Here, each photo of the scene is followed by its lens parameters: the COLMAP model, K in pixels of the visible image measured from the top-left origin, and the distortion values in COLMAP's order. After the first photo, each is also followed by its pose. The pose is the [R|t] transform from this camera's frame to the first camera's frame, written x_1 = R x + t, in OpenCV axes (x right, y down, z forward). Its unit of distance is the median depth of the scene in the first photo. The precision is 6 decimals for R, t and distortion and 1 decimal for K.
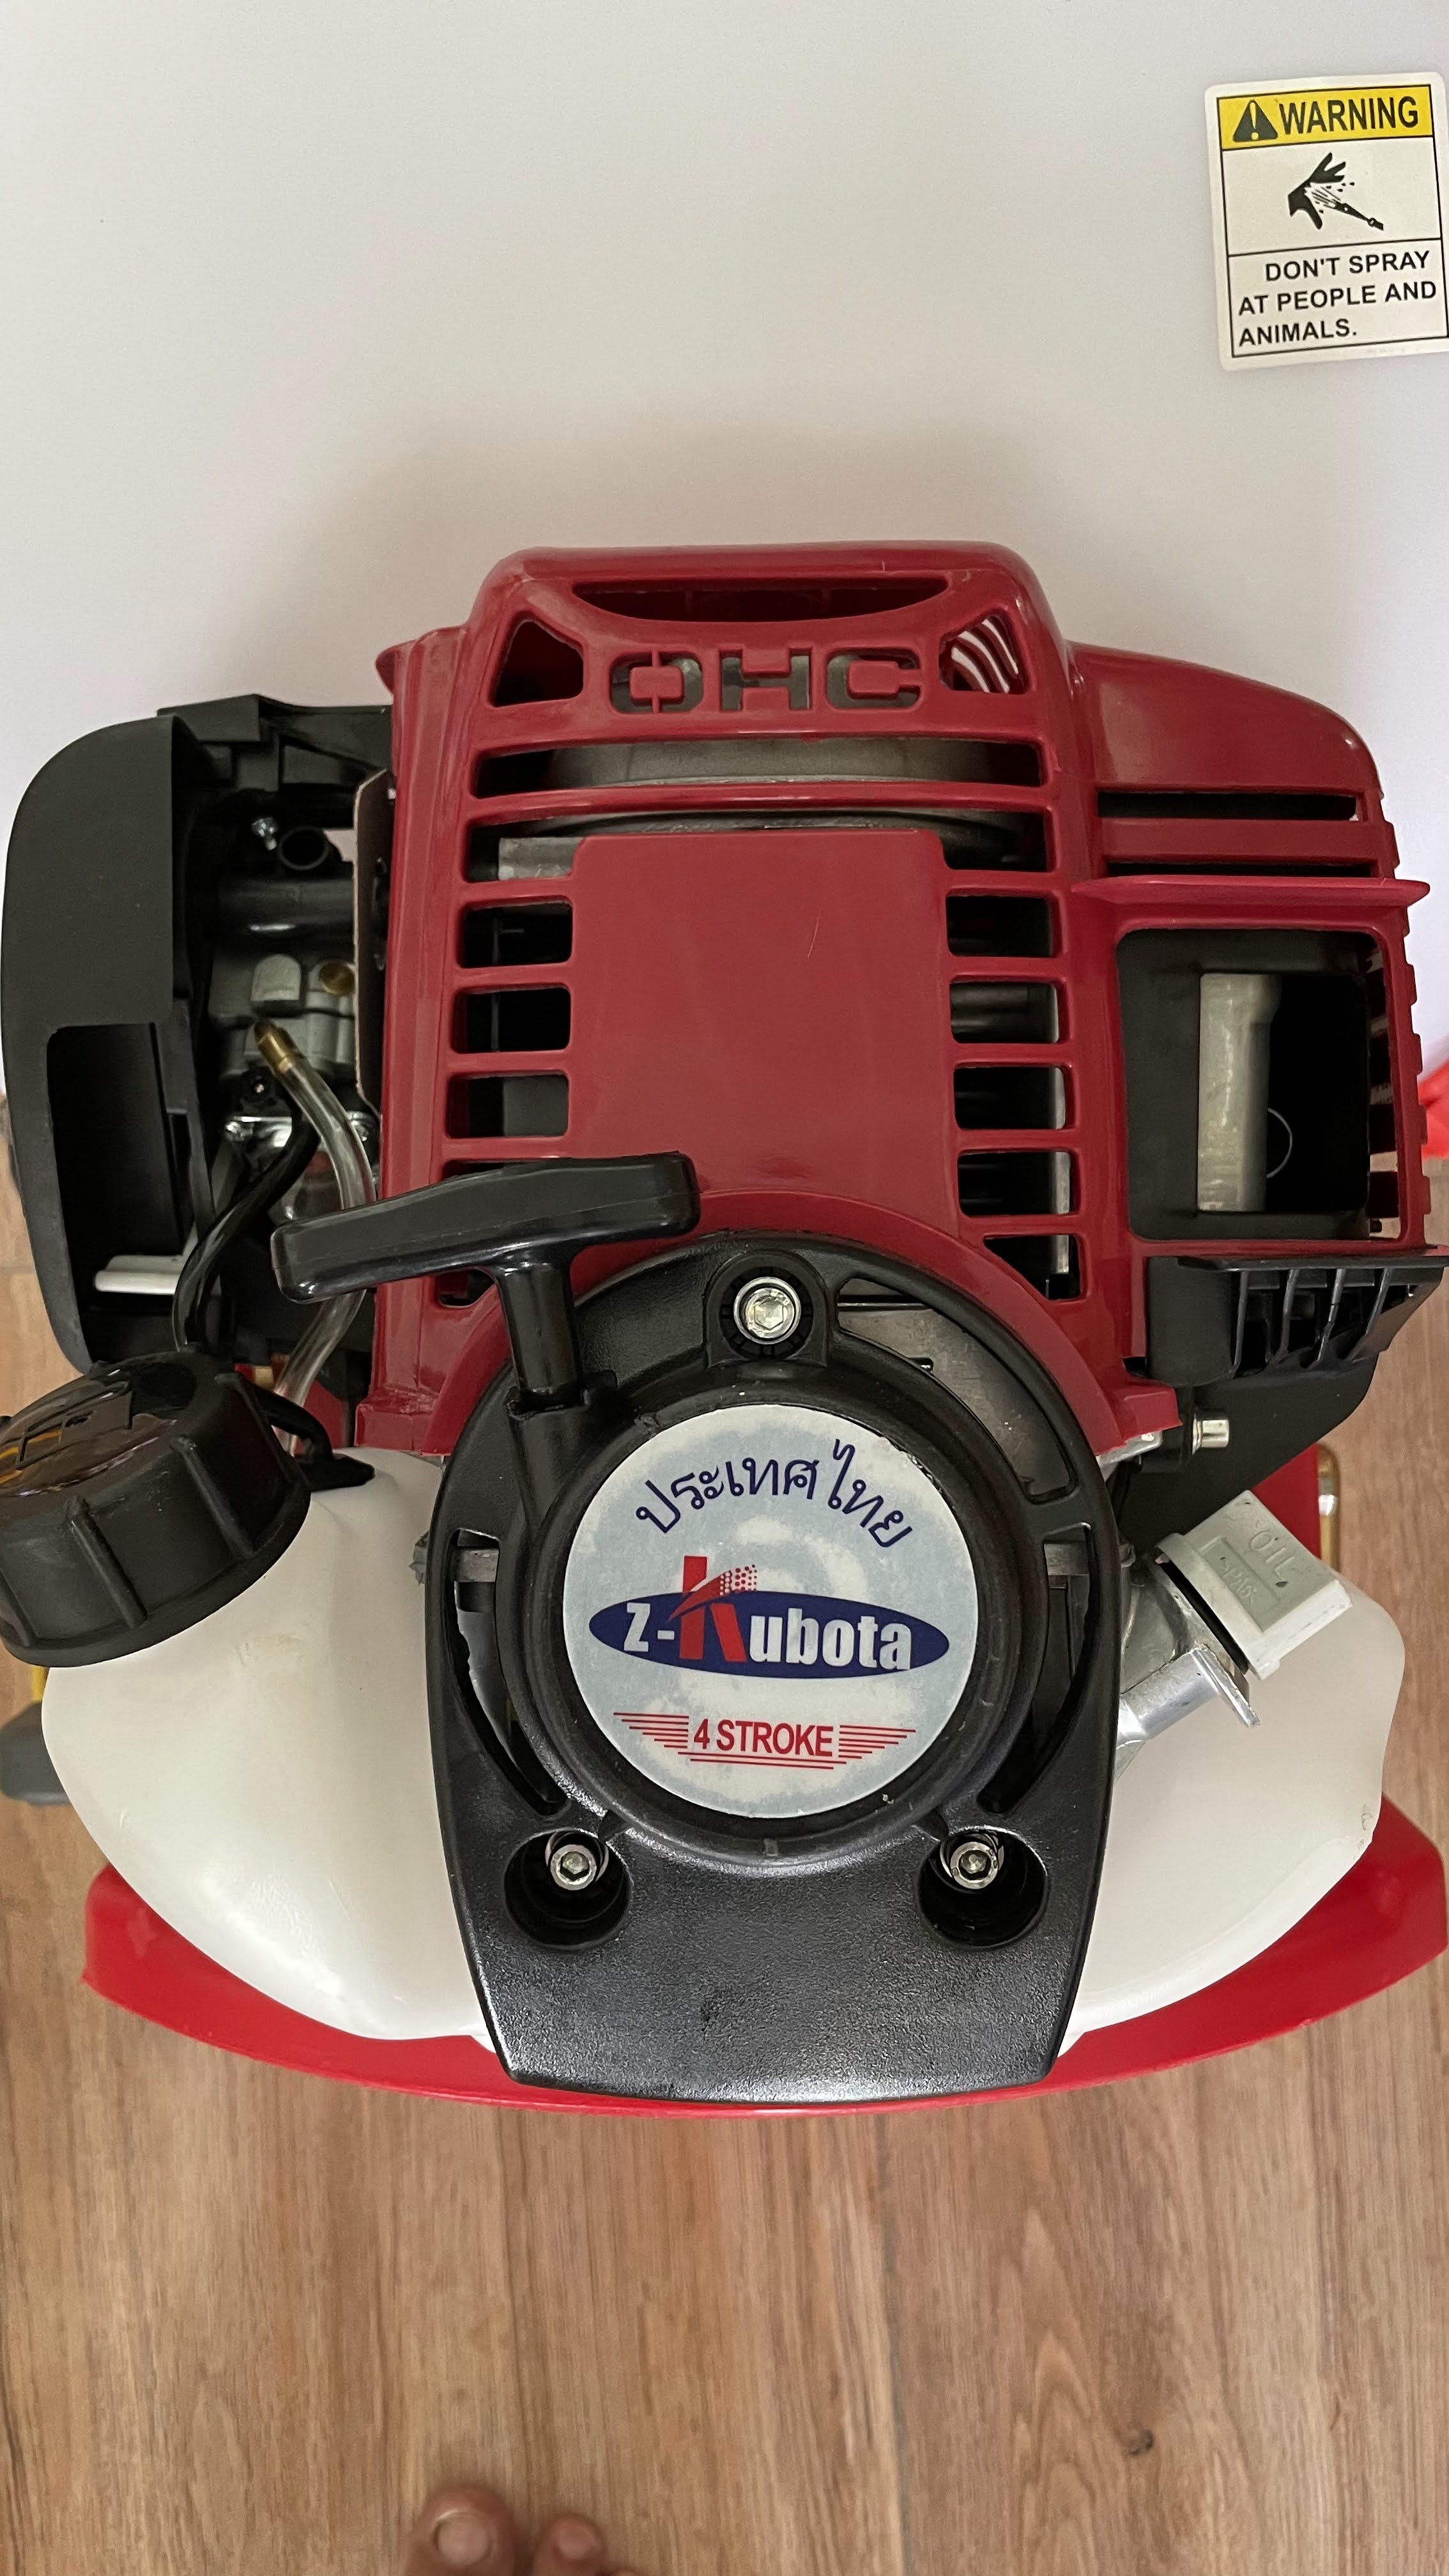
lens RADIAL K [[1921.8, 0, 724.5], [0, 1921.8, 1288.0], [0, 0, 1]] dist [0.085012, -0.117640]
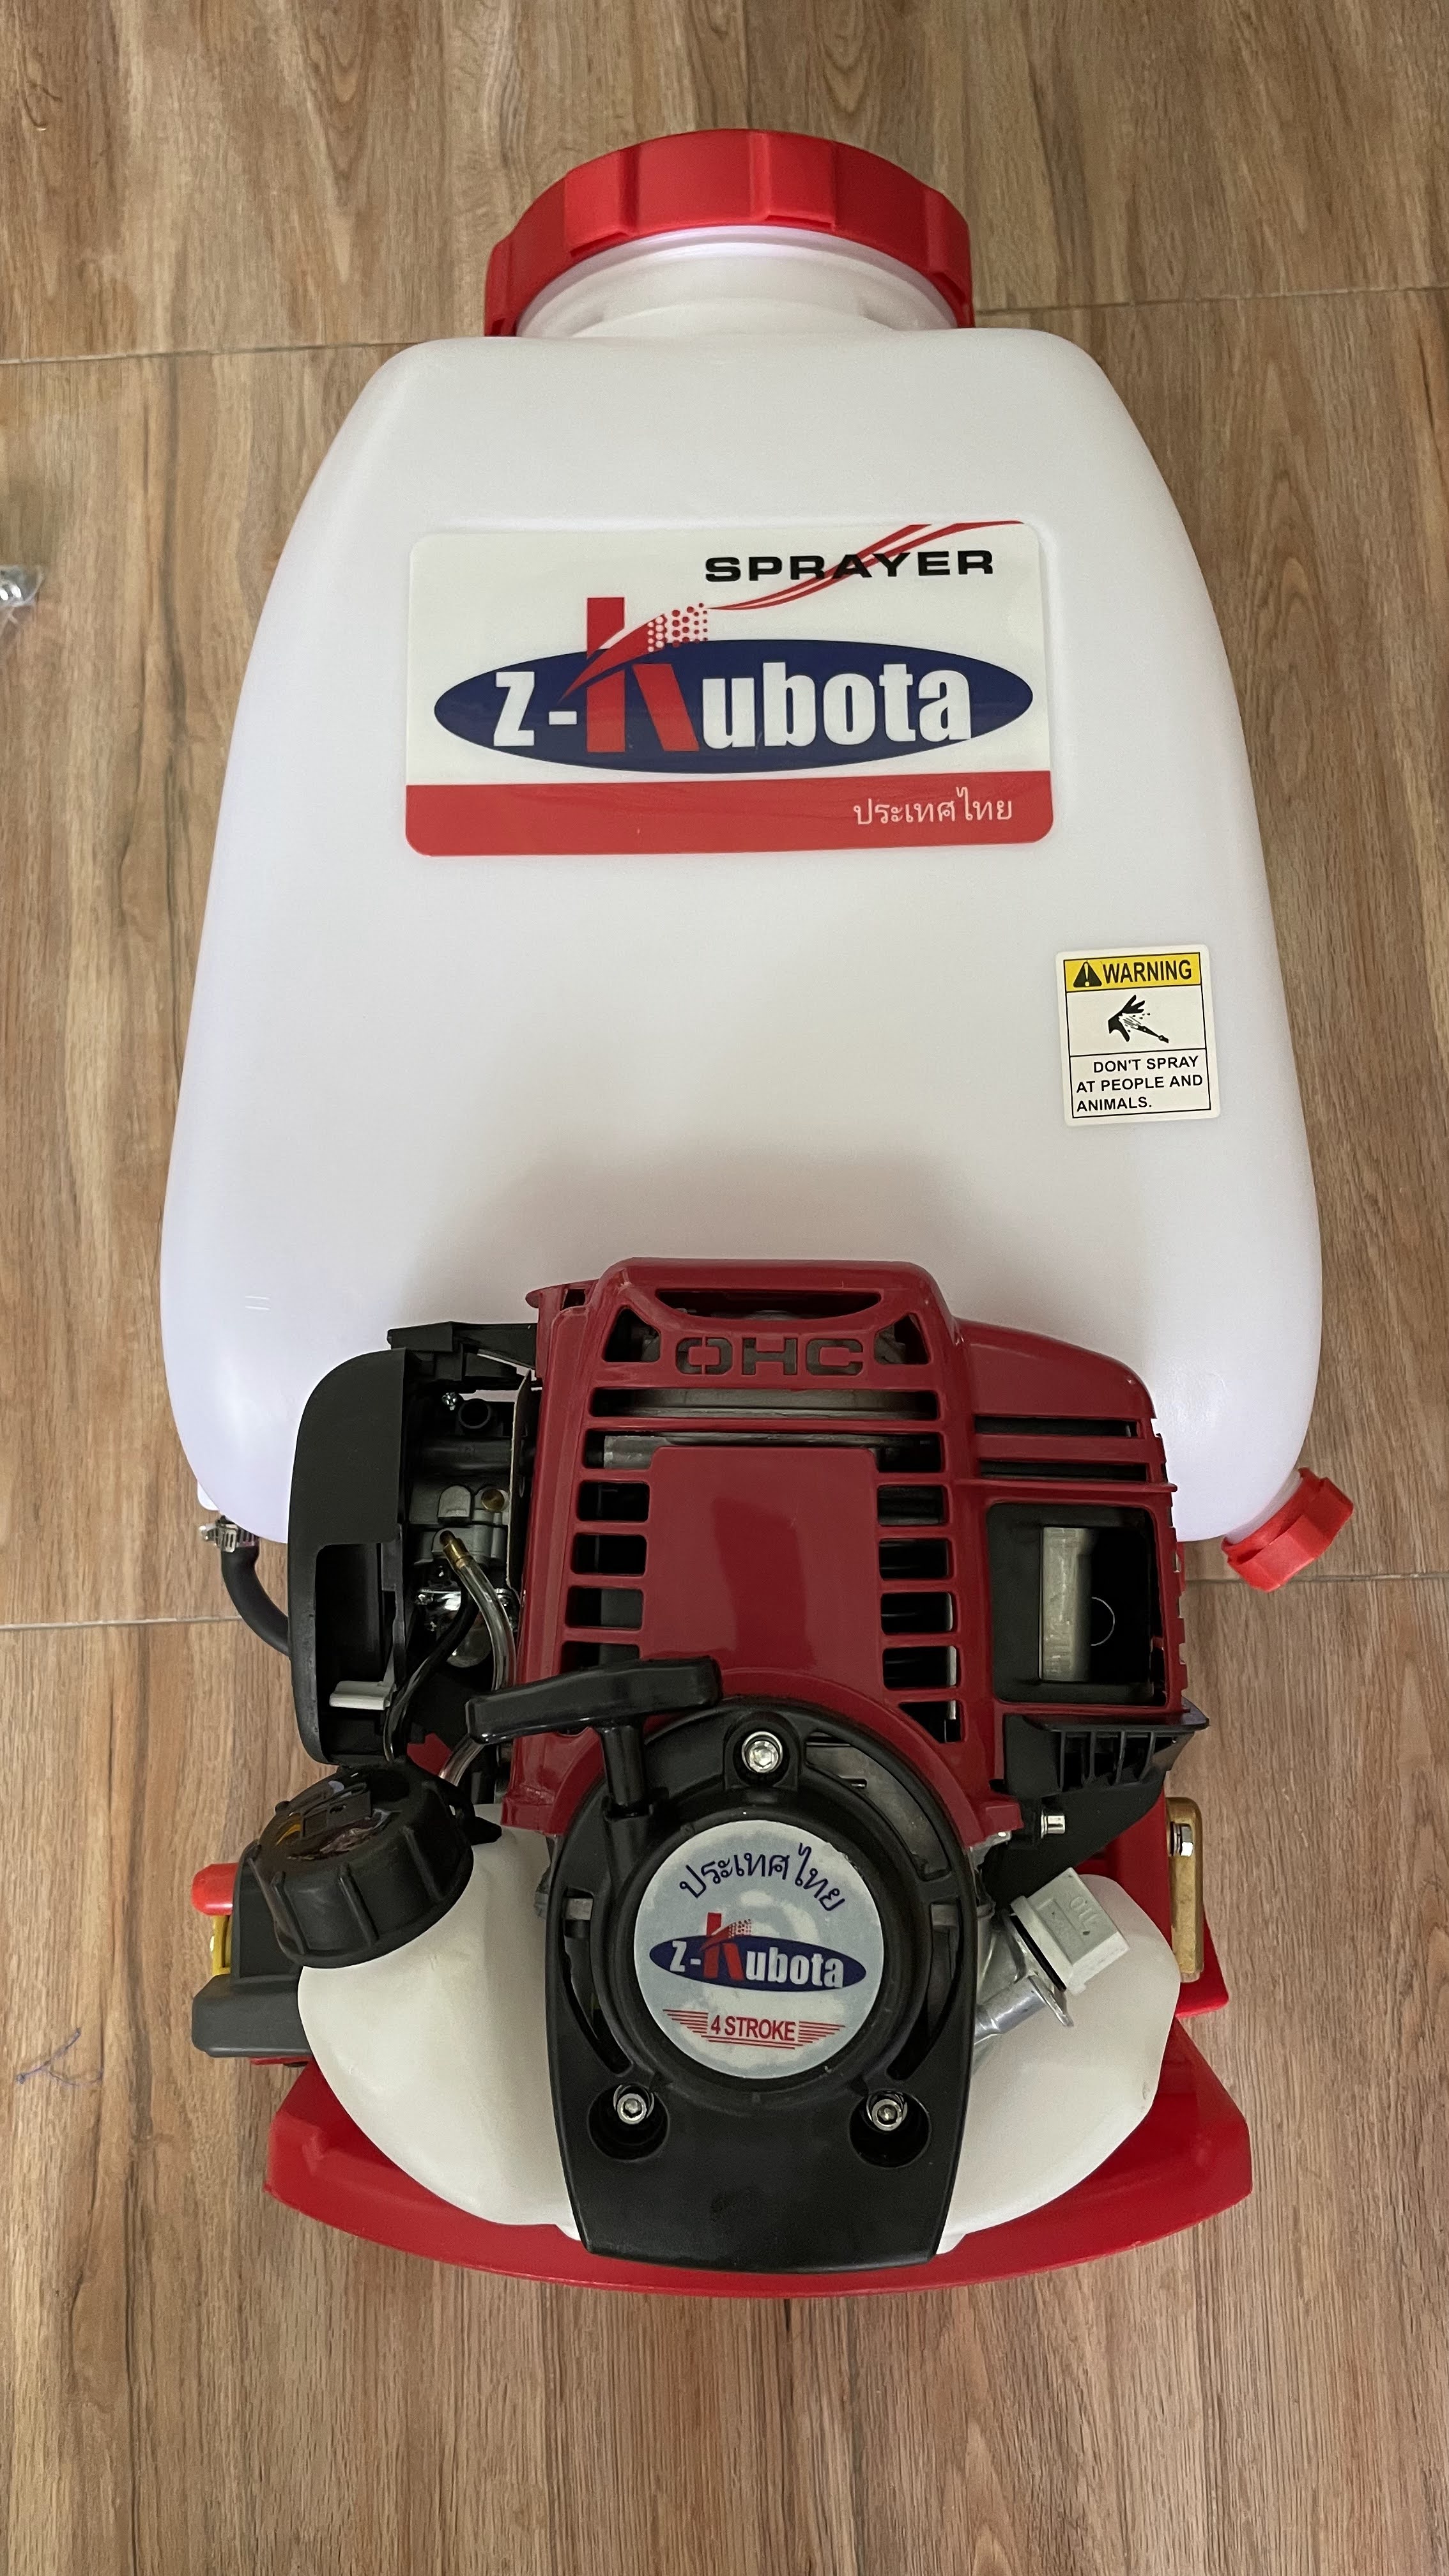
lens RADIAL K [[1921.8, 0, 724.5], [0, 1921.8, 1288.0], [0, 0, 1]] dist [0.085012, -0.117640]
pose [[0.999621, 0.022926, -0.015214, 0.004955], [-0.024638, 0.991976, -0.124005, -0.143483], [0.012249, 0.124332, 0.992165, -0.552508]]
